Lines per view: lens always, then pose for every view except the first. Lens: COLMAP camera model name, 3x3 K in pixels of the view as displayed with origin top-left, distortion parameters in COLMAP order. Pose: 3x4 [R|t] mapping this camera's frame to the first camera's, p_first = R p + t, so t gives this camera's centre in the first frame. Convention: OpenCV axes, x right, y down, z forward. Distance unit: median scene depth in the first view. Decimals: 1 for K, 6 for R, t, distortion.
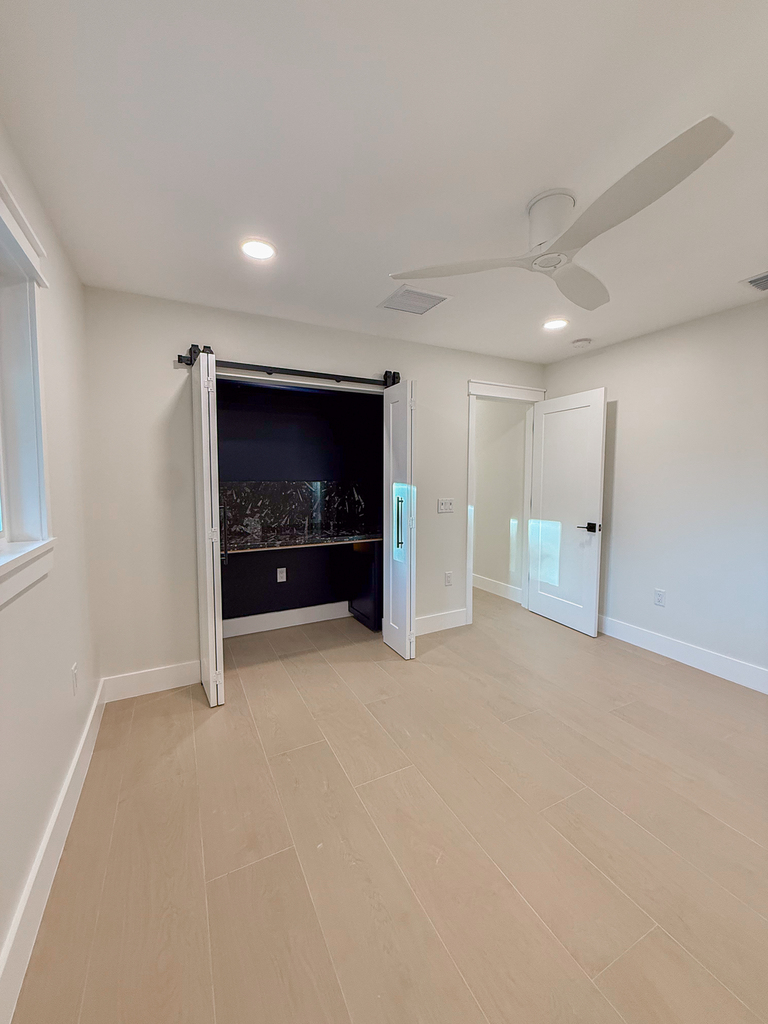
lens RADIAL K [[411.3, 0, 382.1], [0, 411.3, 509.8], [0, 0, 1]] dist [0.000278, -0.000039]
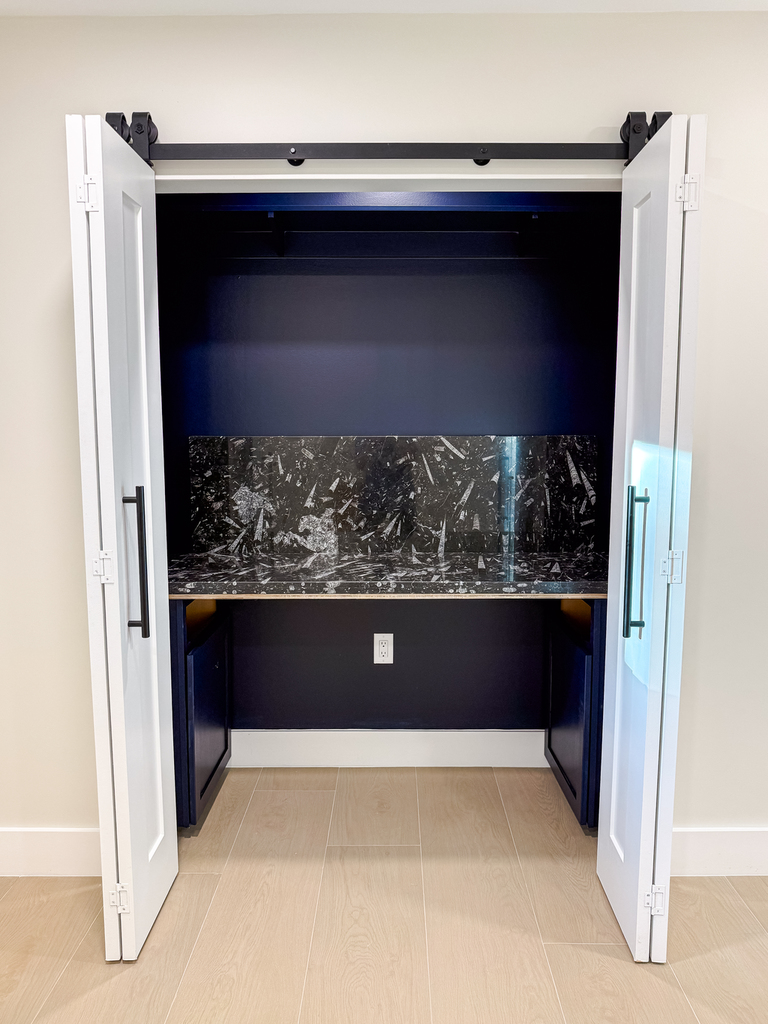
lens RADIAL K [[736.7, 0, 385.1], [0, 736.7, 512.5], [0, 0, 1]] dist [0.002129, 0.000826]
pose [[0.882180, 0.056642, -0.467493, 0.124261], [-0.037905, 0.998060, 0.049398, -0.027551], [0.469384, -0.025857, 0.882615, 0.328999]]
